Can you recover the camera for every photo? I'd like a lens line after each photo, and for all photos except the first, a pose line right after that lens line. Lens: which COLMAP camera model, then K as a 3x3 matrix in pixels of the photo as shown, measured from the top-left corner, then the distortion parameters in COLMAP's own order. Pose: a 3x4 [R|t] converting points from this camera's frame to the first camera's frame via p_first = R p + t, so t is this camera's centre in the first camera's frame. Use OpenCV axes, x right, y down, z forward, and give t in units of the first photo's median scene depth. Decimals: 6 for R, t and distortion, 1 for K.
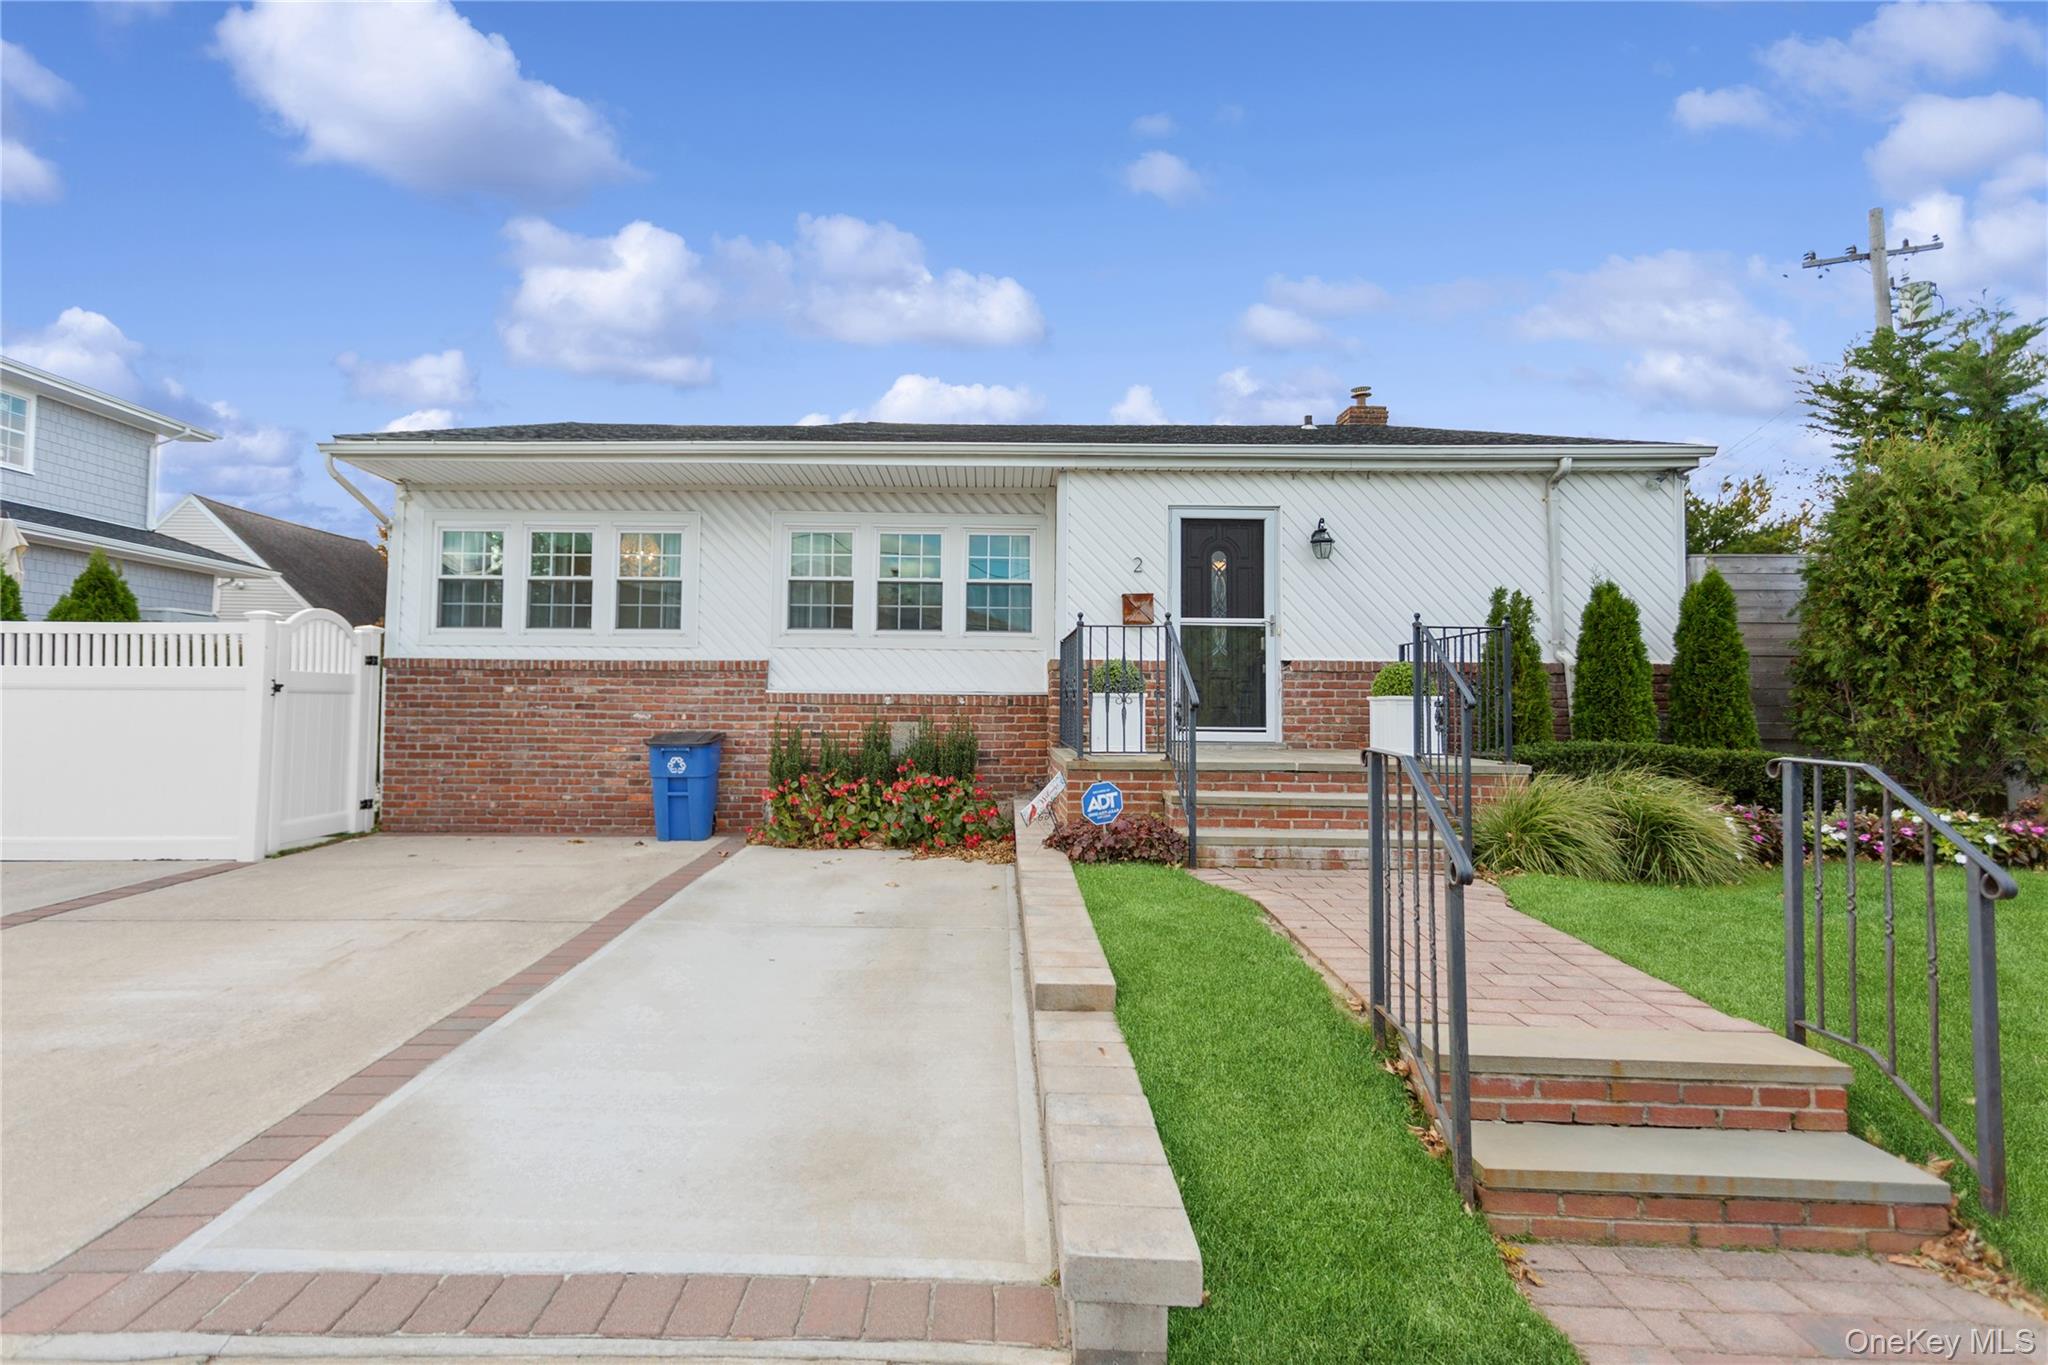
lens RADIAL K [[1007.2, 0, 1023.9], [0, 1007.2, 664.9], [0, 0, 1]] dist [0.008289, 0.000414]
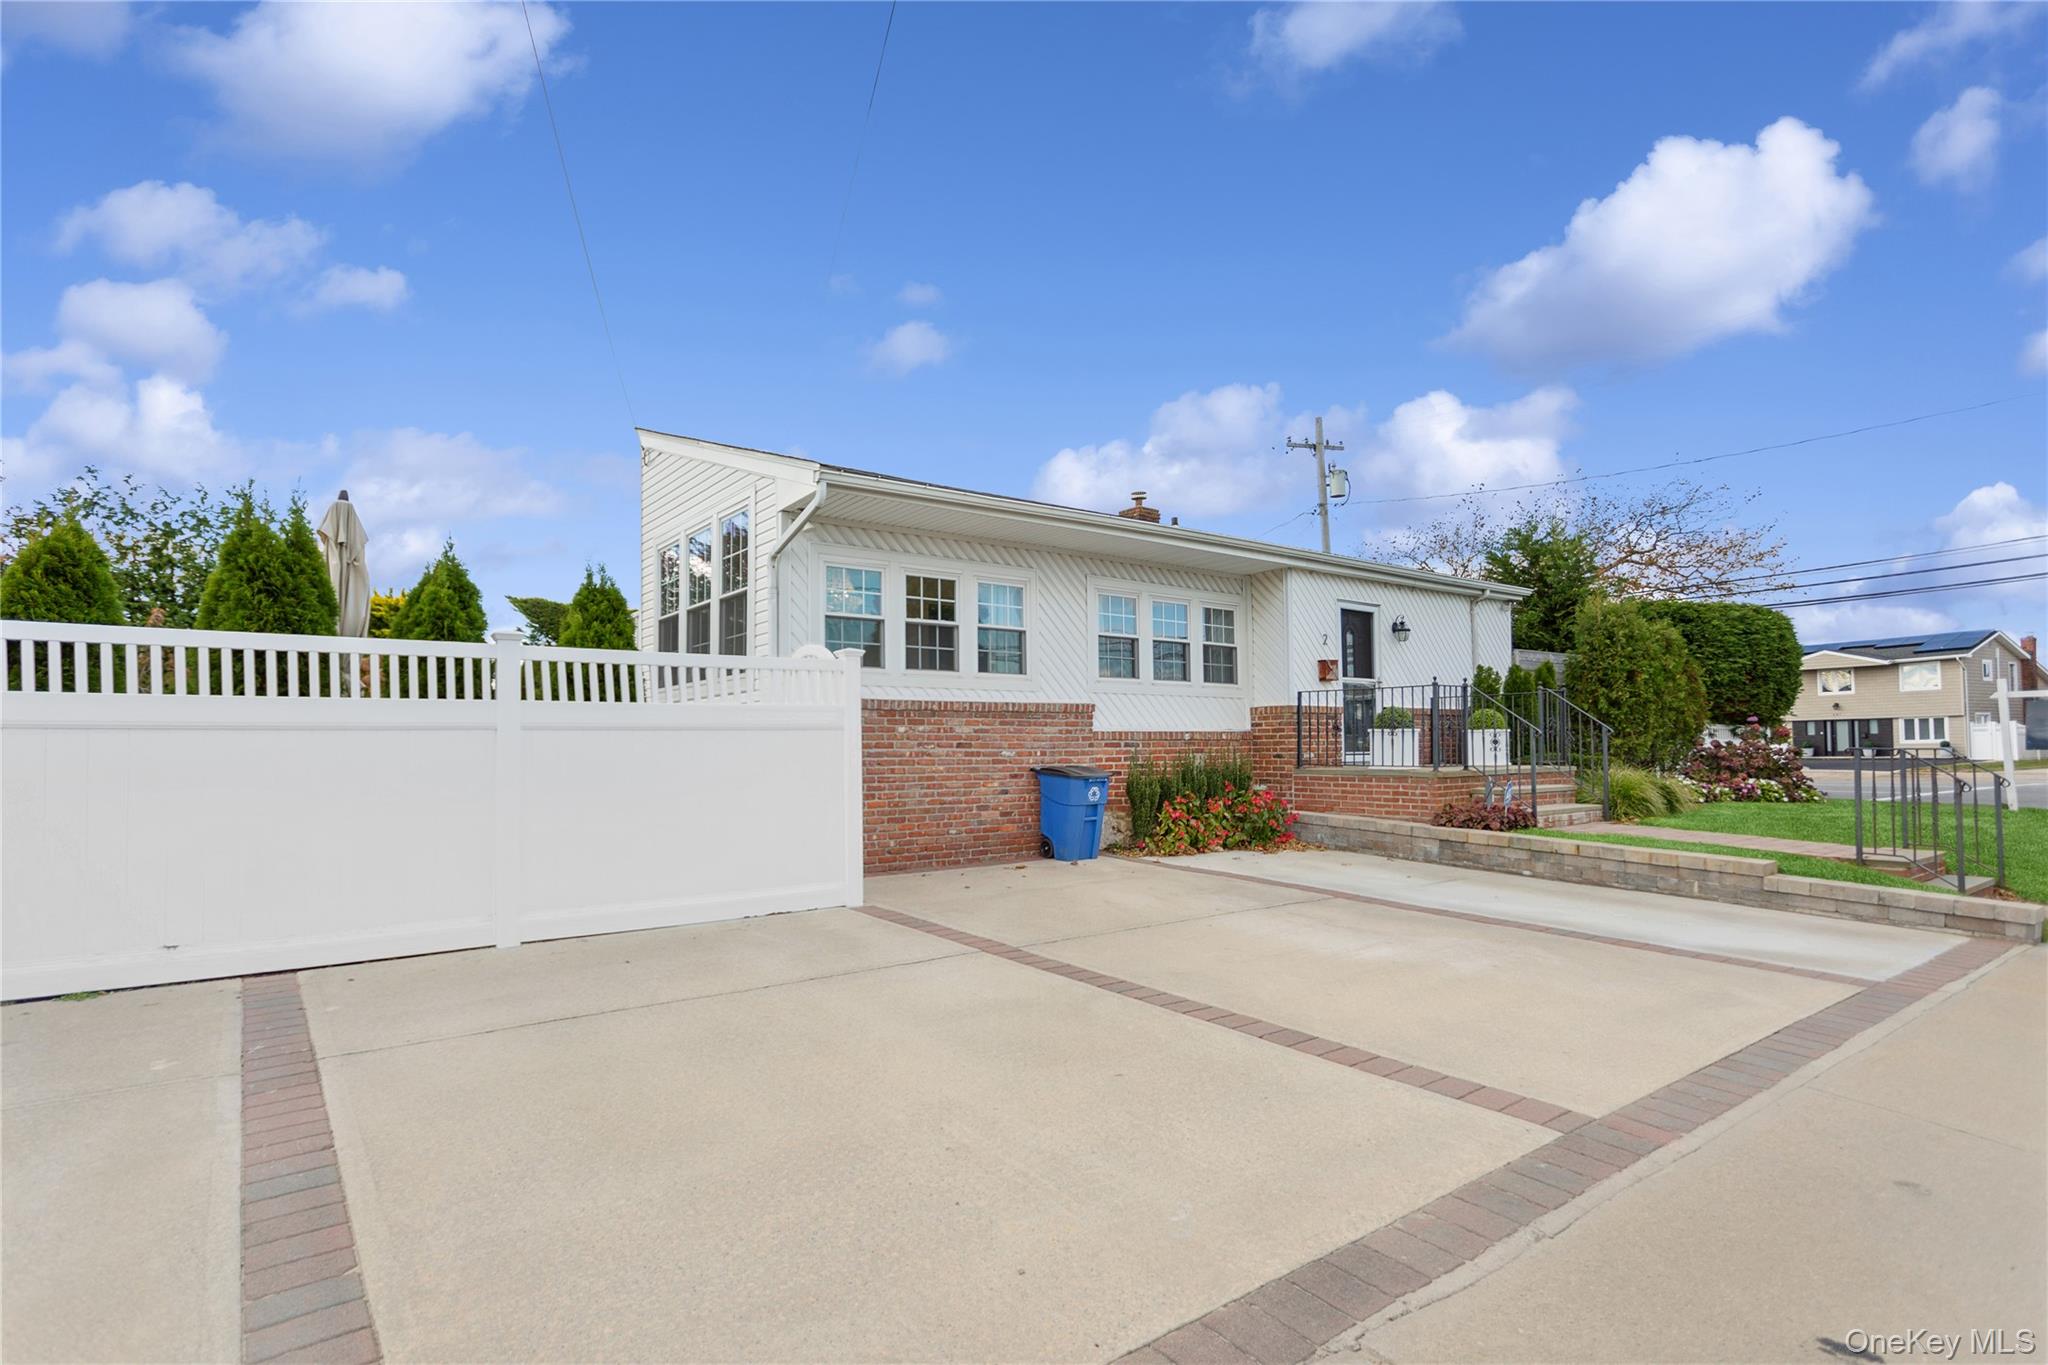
lens RADIAL K [[1007.2, 0, 1041.0], [0, 1007.2, 733.1], [0, 0, 1]] dist [0.008289, 0.000414]
pose [[0.783846, -0.008076, 0.620903, -1.032434], [-0.009160, 0.999656, 0.024566, 0.001803], [-0.620888, -0.024943, 0.783502, 0.122203]]
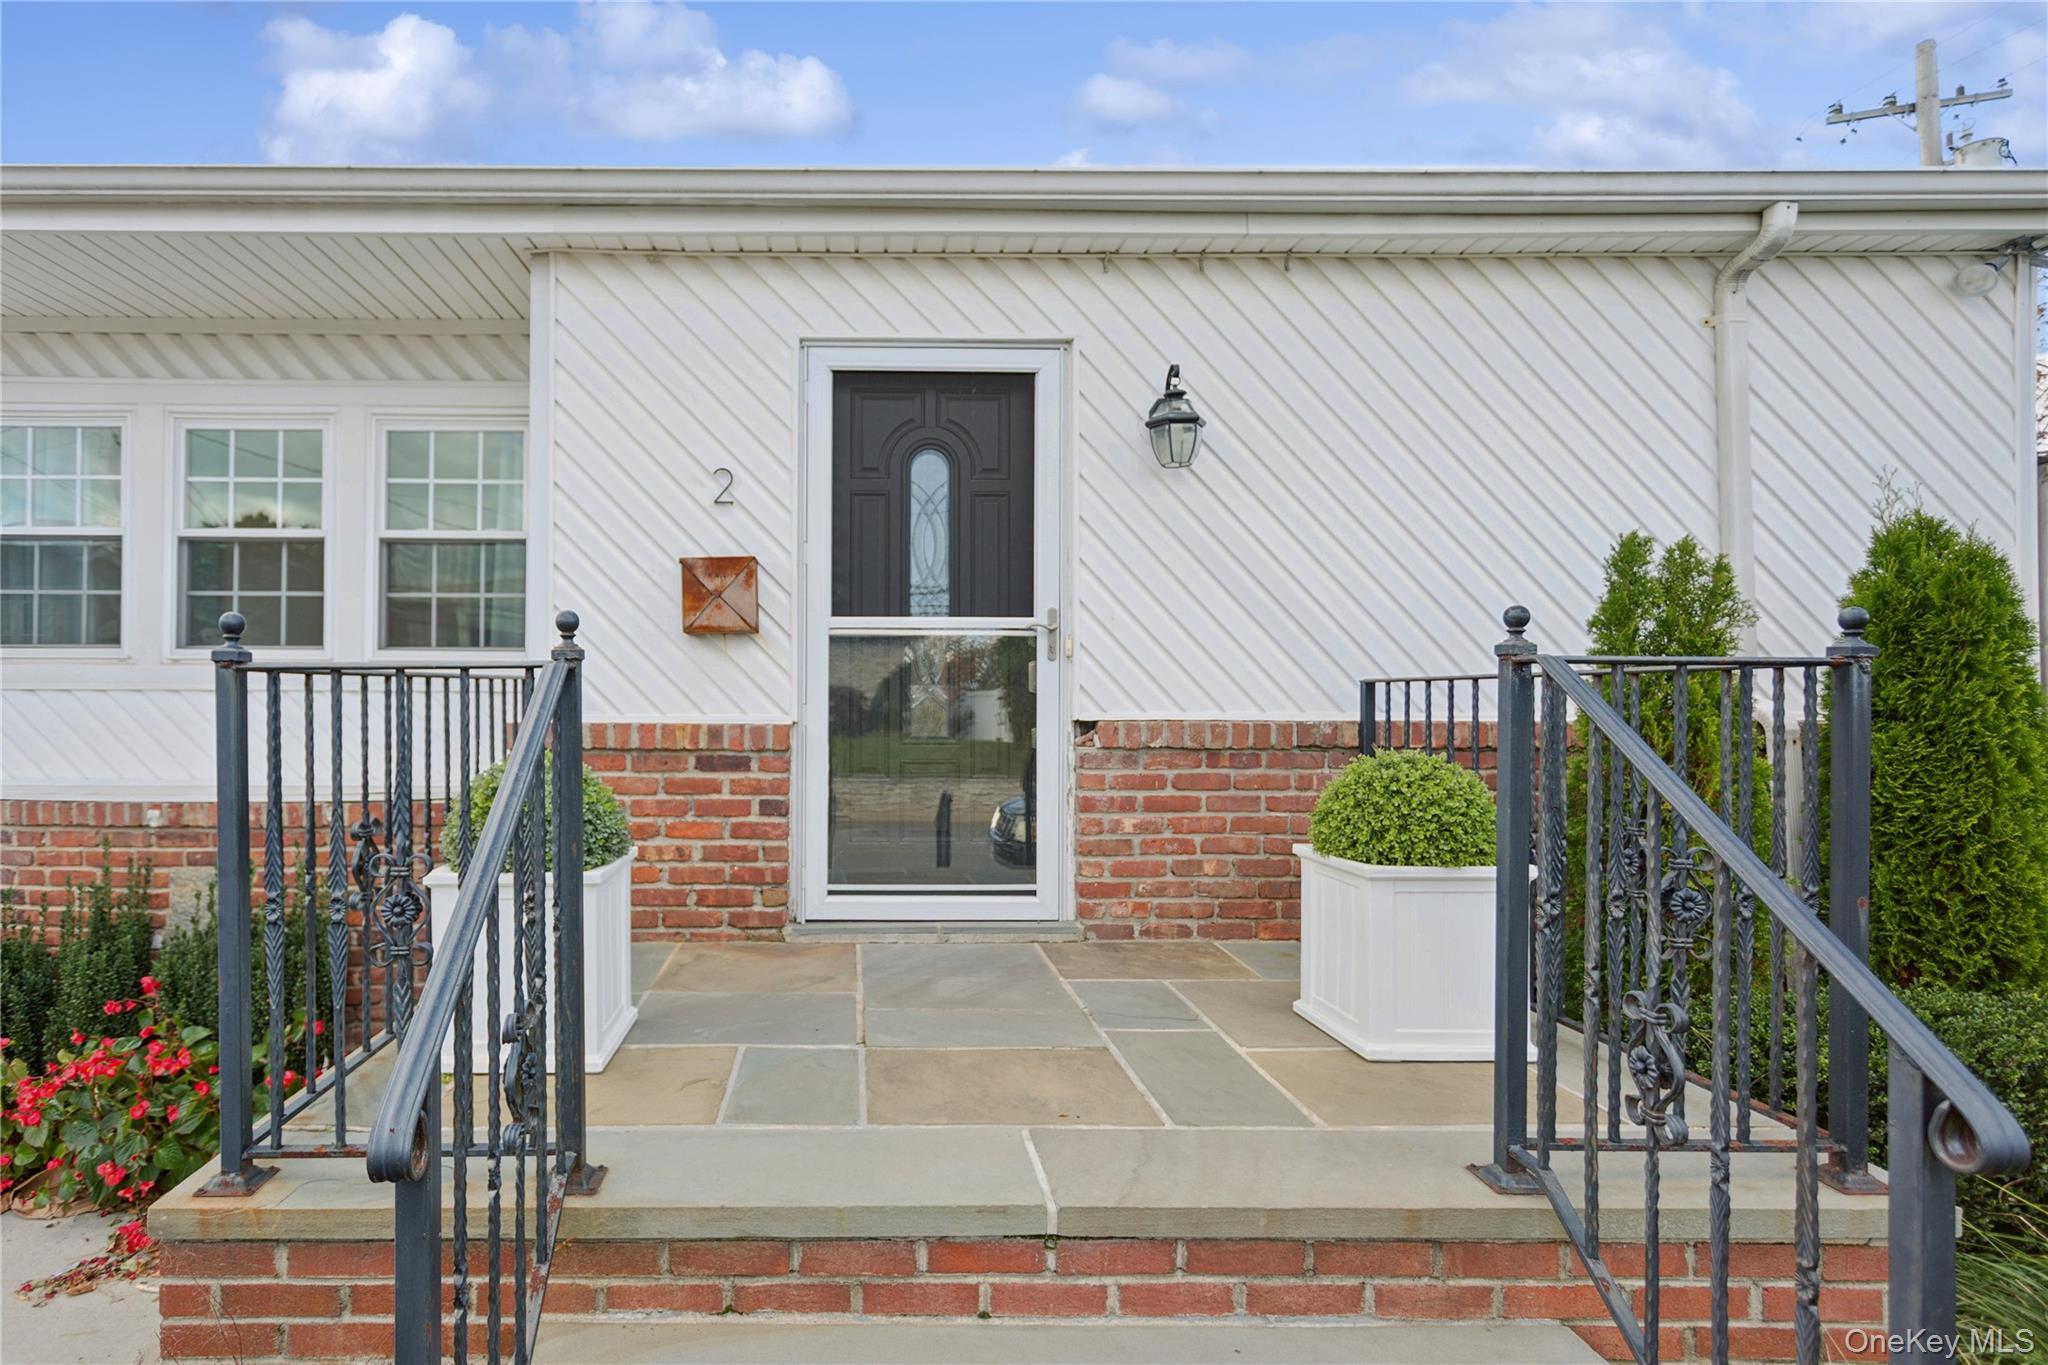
lens RADIAL K [[1007.2, 0, 1011.9], [0, 1007.2, 685.8], [0, 0, 1]] dist [0.008289, 0.000414]
pose [[0.999774, -0.010204, 0.018669, 0.210406], [0.009524, 0.999300, 0.036178, -0.031050], [-0.019025, -0.035992, 0.999171, 0.561477]]
